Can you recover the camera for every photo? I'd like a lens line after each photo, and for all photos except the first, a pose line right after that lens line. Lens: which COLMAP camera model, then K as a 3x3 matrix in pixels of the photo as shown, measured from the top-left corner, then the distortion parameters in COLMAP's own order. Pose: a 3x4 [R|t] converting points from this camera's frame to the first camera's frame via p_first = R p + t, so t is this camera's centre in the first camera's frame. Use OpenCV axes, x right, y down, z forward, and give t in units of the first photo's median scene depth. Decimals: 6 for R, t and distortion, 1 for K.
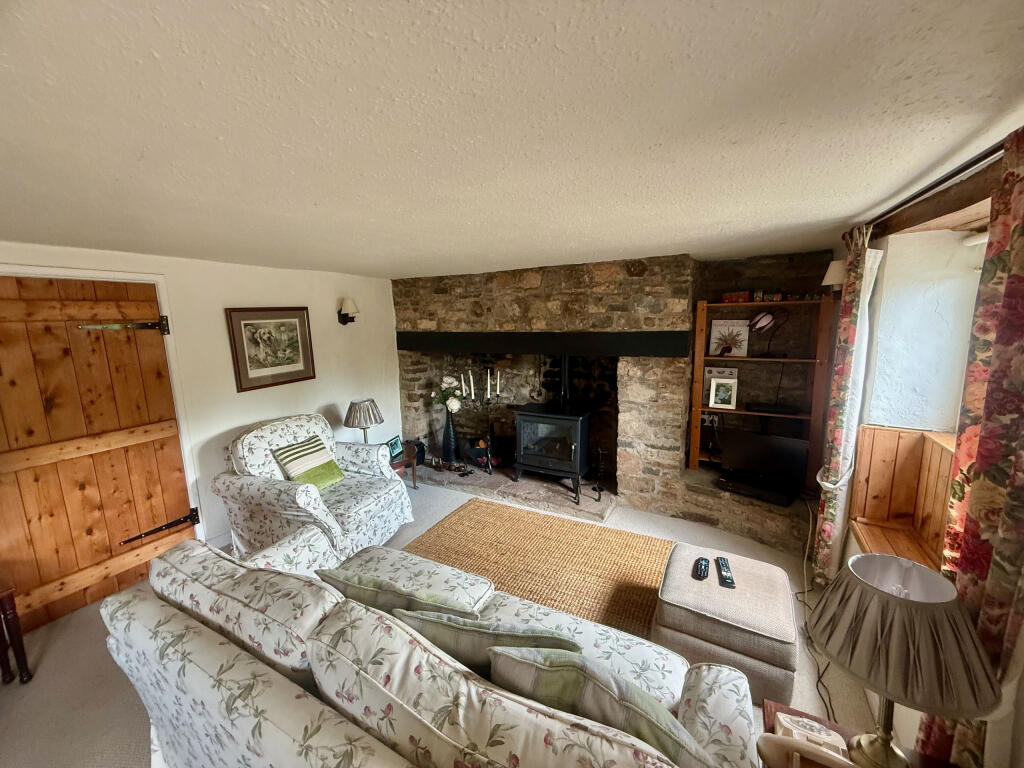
lens RADIAL K [[413.3, 0, 512.0], [0, 413.3, 384.0], [0, 0, 1]] dist [0.000556, 0.000052]
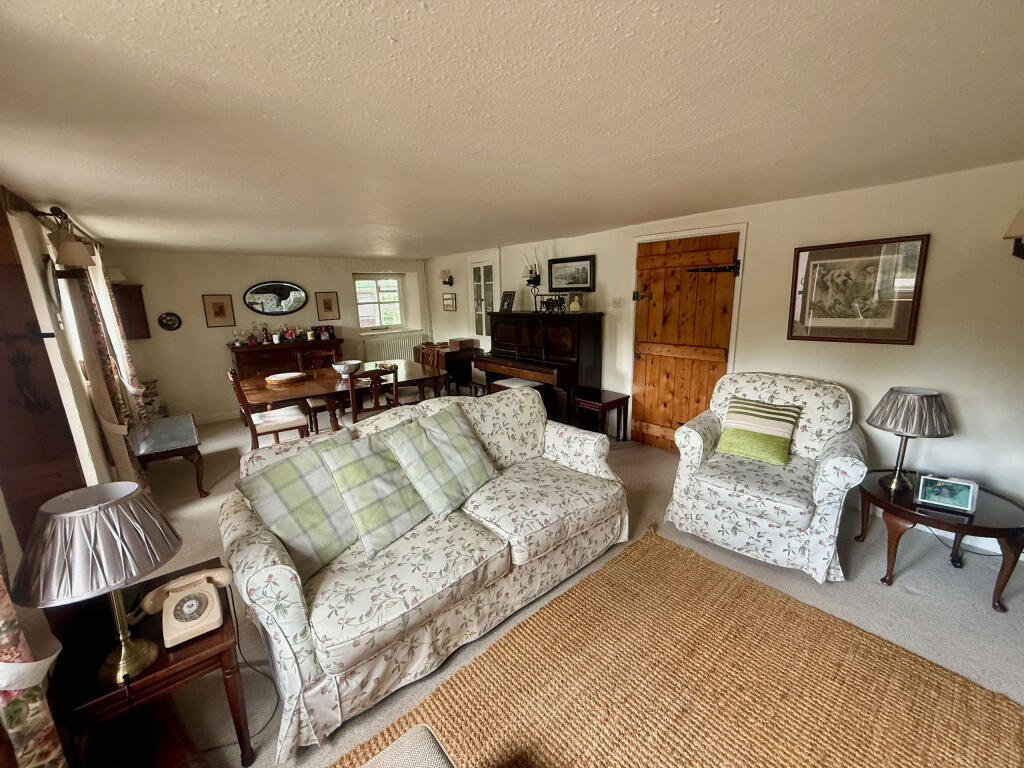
lens RADIAL K [[413.3, 0, 512.0], [0, 413.3, 384.0], [0, 0, 1]] dist [0.000556, 0.000052]
pose [[-0.381559, 0.234558, -0.894089, 0.528499], [-0.115066, 0.947692, 0.297726, -0.107649], [0.917155, 0.216479, -0.334610, 0.885326]]
